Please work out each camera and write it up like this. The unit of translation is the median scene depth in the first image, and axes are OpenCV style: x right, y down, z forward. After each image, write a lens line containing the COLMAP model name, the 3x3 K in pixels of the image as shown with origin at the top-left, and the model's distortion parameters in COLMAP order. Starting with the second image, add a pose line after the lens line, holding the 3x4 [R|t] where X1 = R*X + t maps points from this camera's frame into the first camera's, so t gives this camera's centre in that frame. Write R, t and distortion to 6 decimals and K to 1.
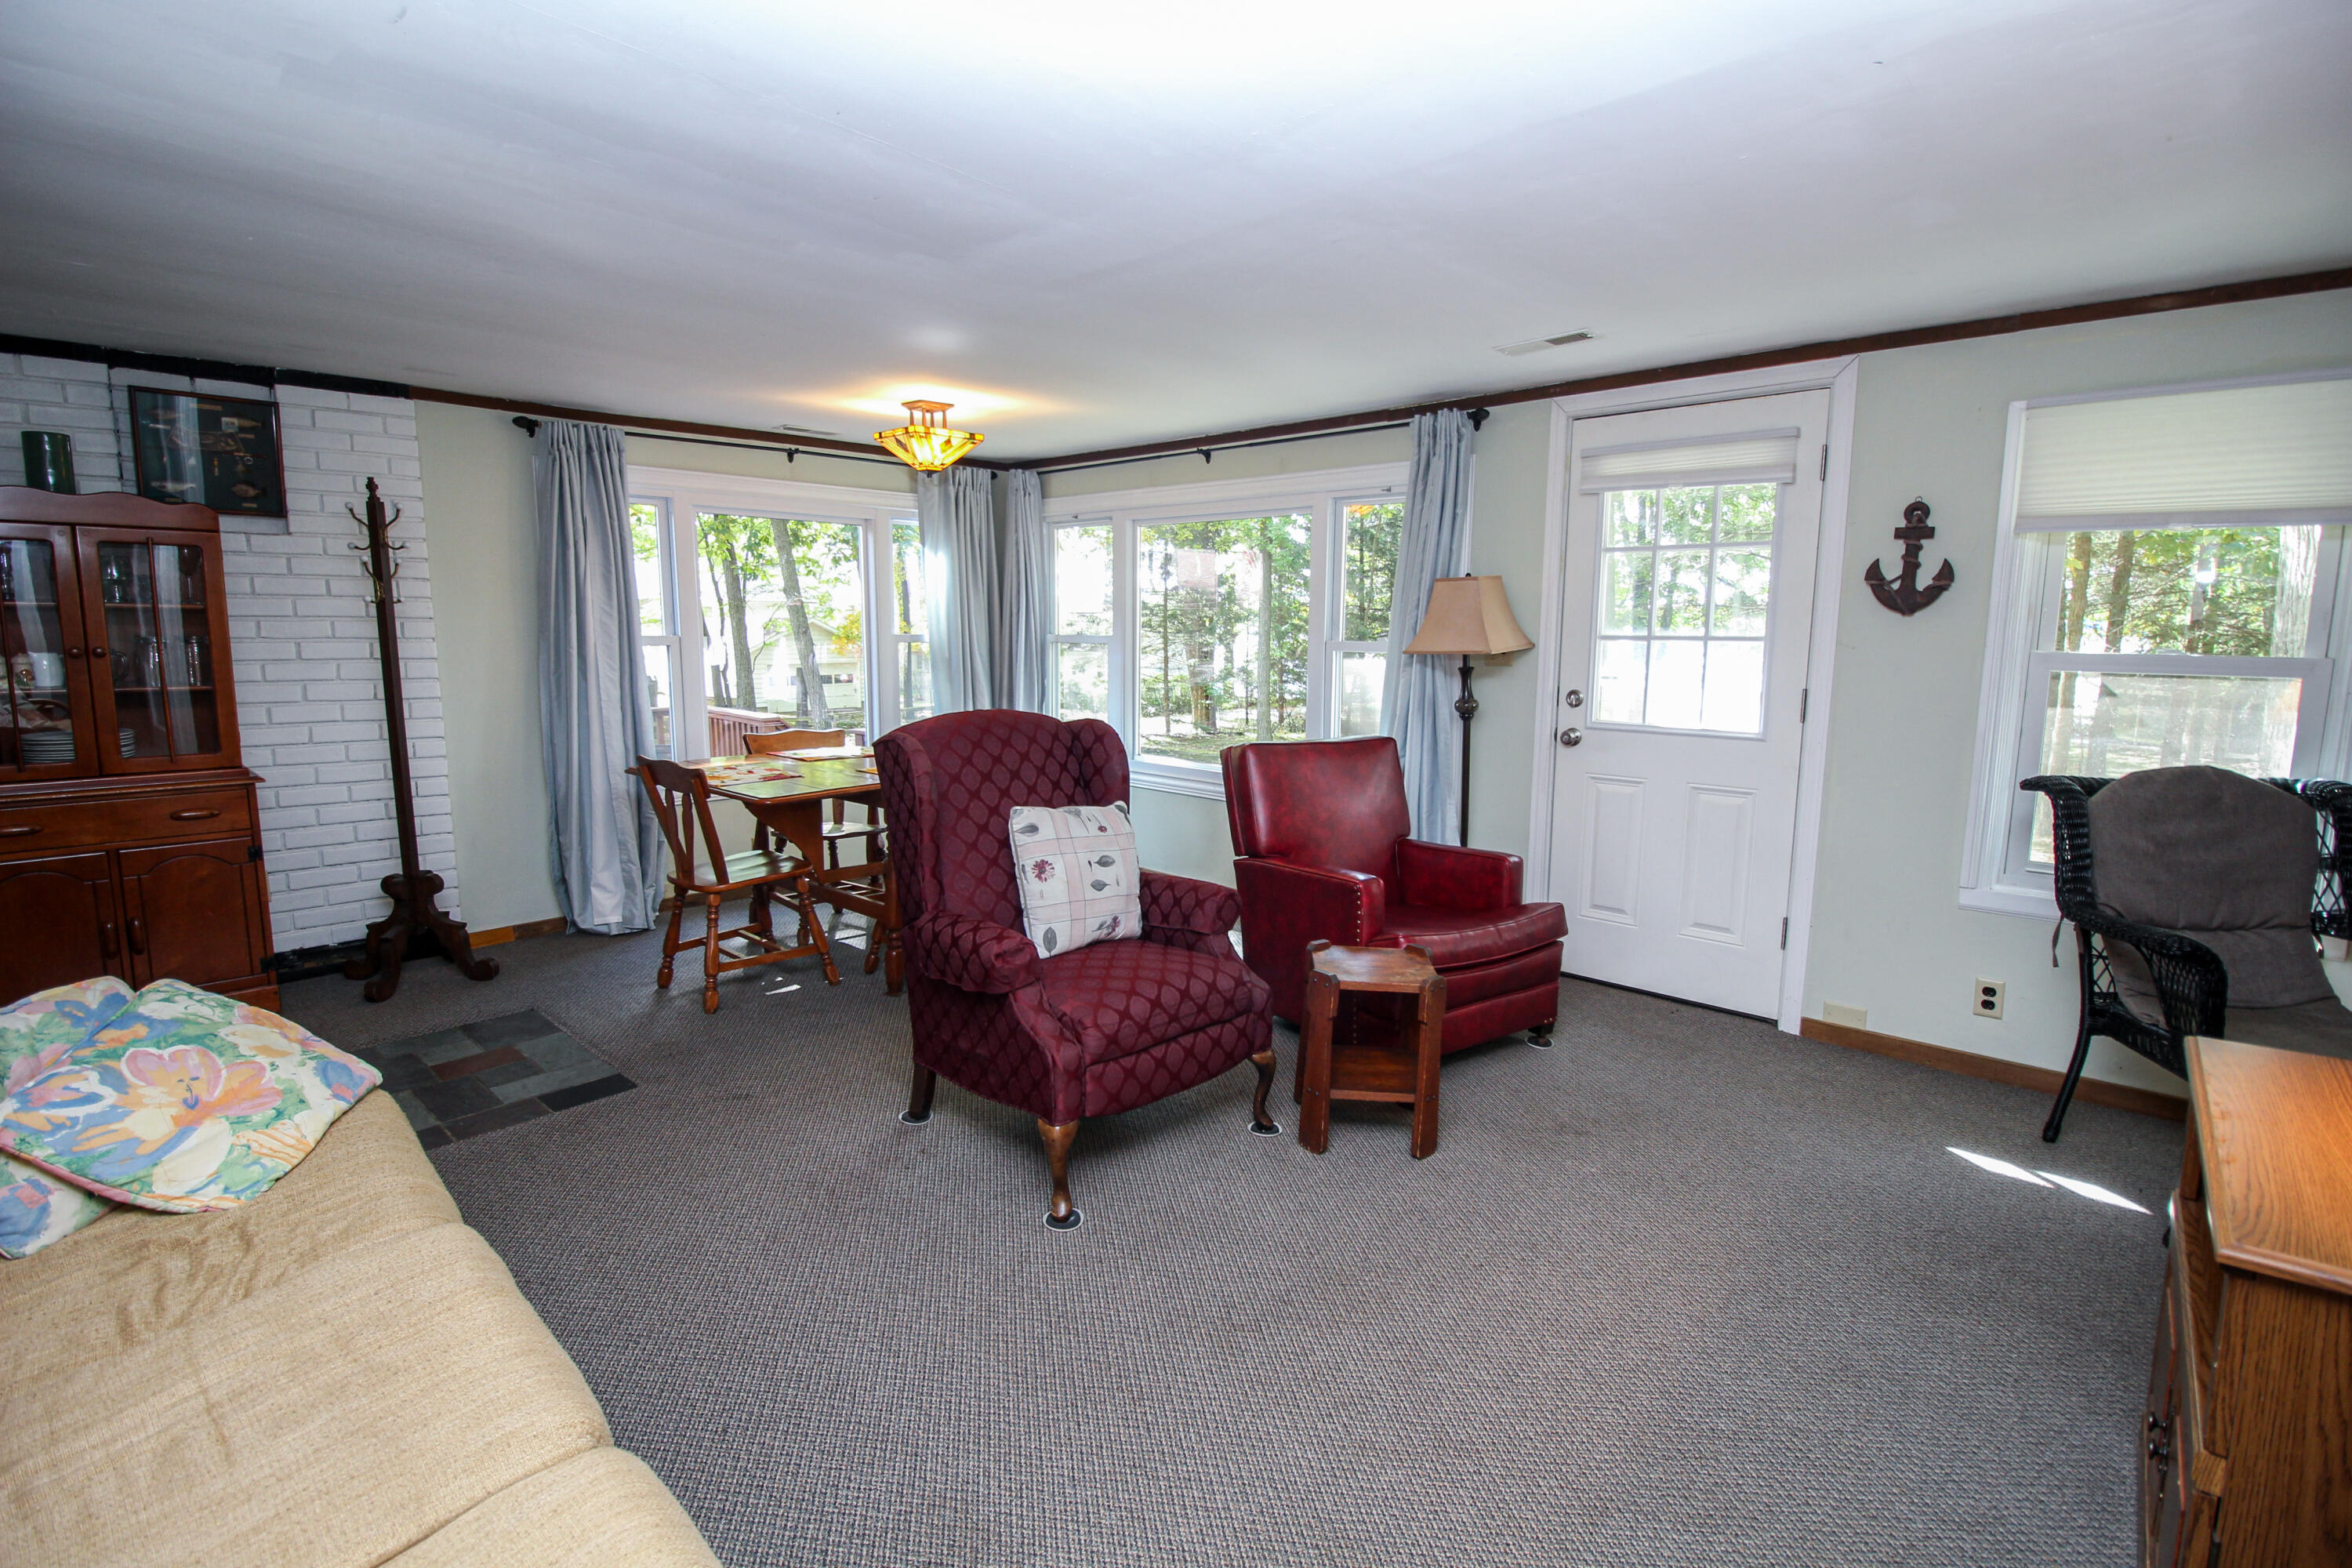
lens RADIAL K [[1084.0, 0, 1181.3], [0, 1084.0, 786.0], [0, 0, 1]] dist [0.001139, -0.013816]
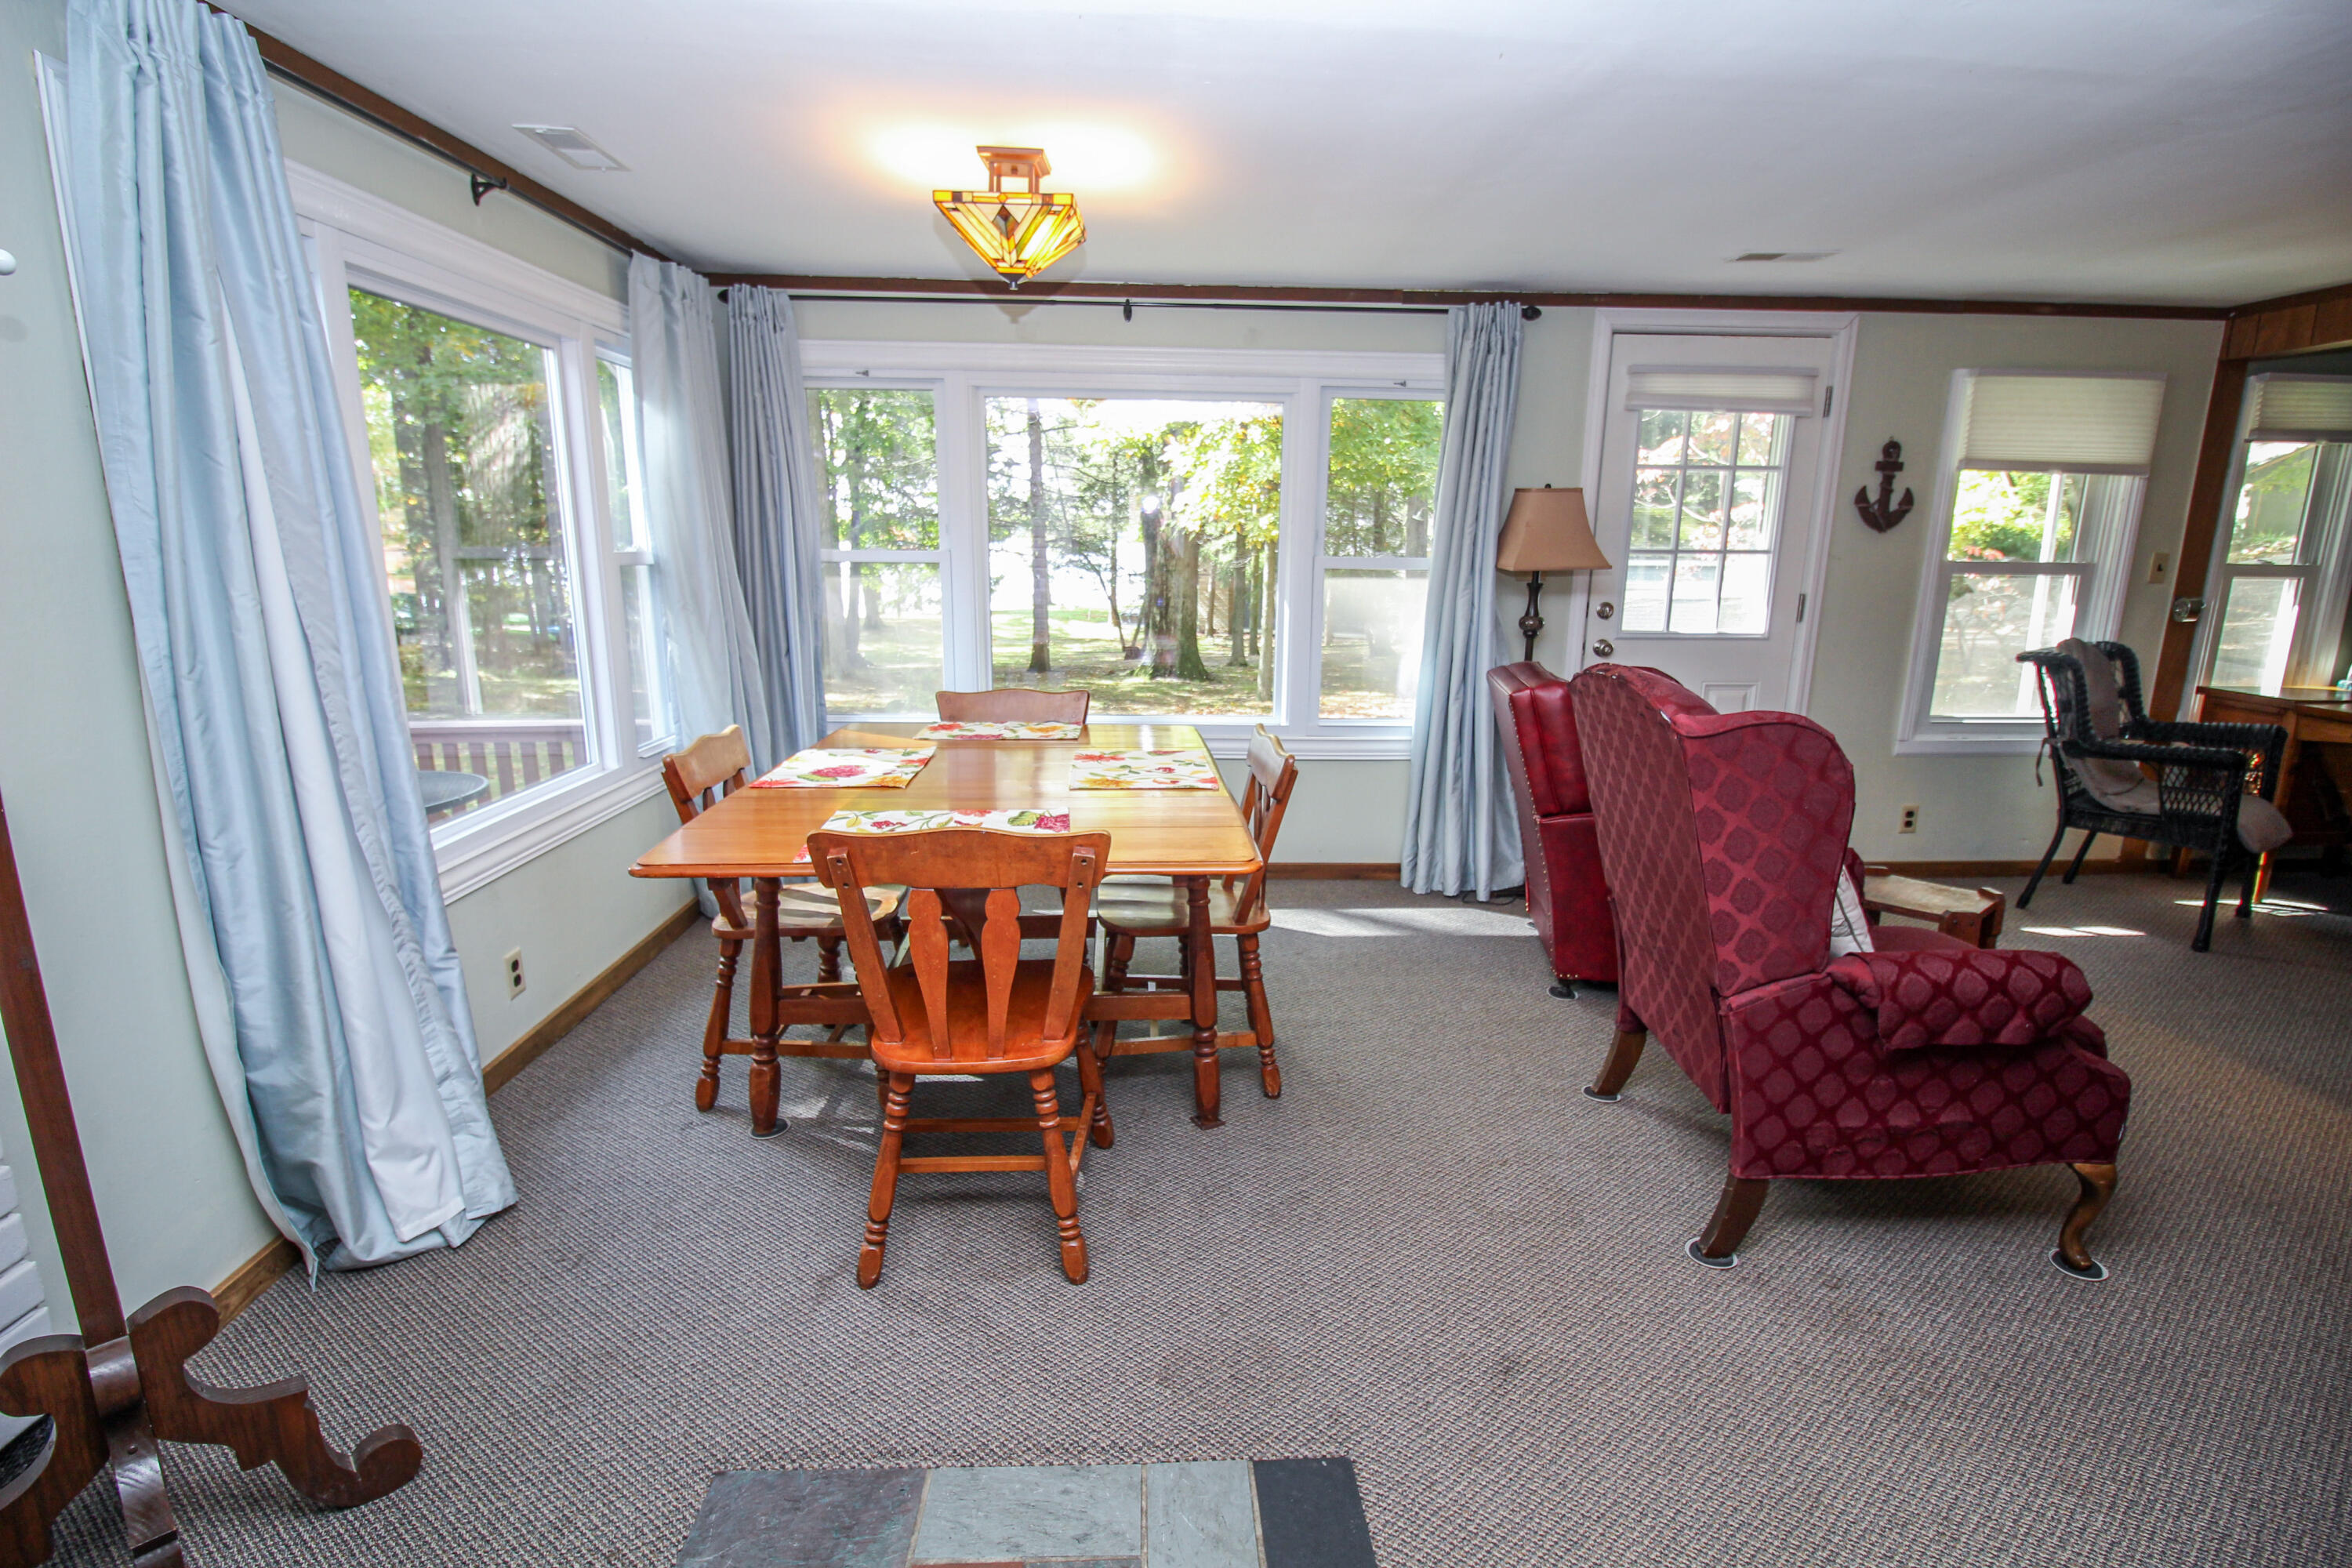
lens RADIAL K [[1085.2, 0, 1188.9], [0, 1085.2, 784.7], [0, 0, 1]] dist [0.001660, -0.013459]
pose [[0.704431, -0.155708, 0.692482, -0.738332], [0.101001, 0.987702, 0.119346, -0.089221], [-0.702549, -0.014129, 0.711495, 0.596874]]
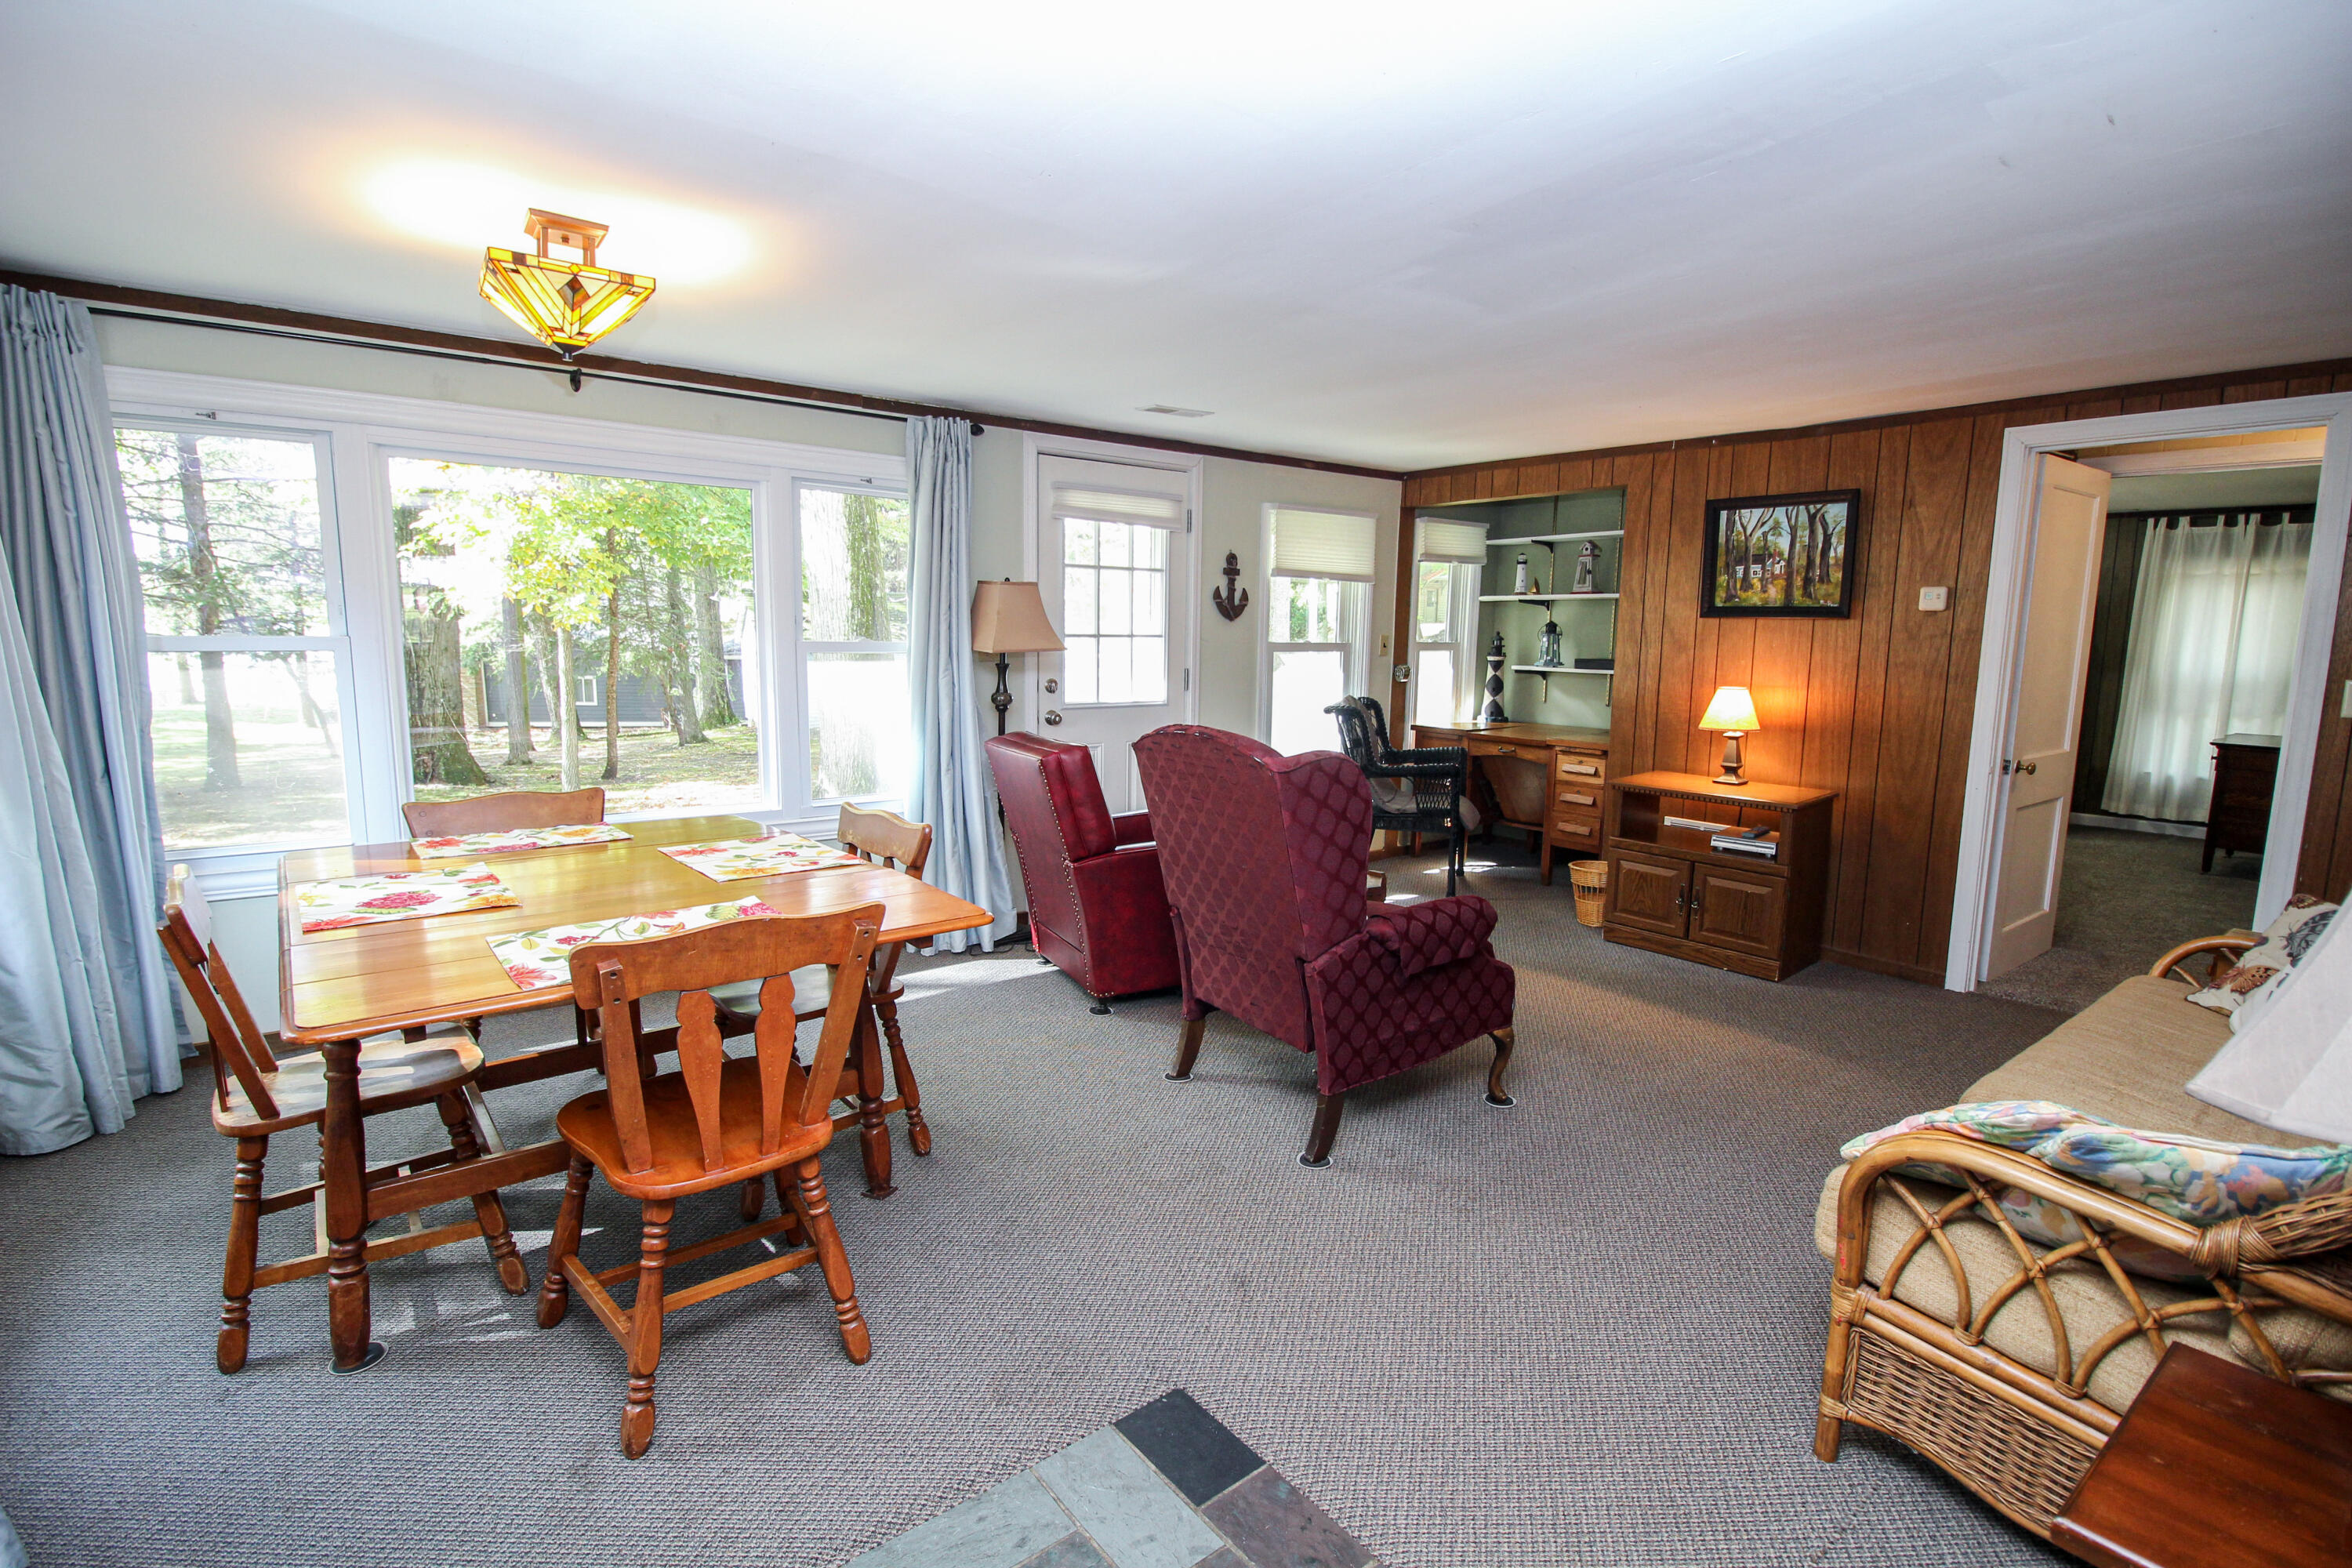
lens RADIAL K [[1084.0, 0, 1181.3], [0, 1084.0, 786.0], [0, 0, 1]] dist [0.001139, -0.013816]
pose [[0.152939, -0.144169, 0.977663, -0.903042], [0.134082, 0.983181, 0.124008, -0.112740], [-0.979097, 0.112121, 0.169697, 0.738136]]
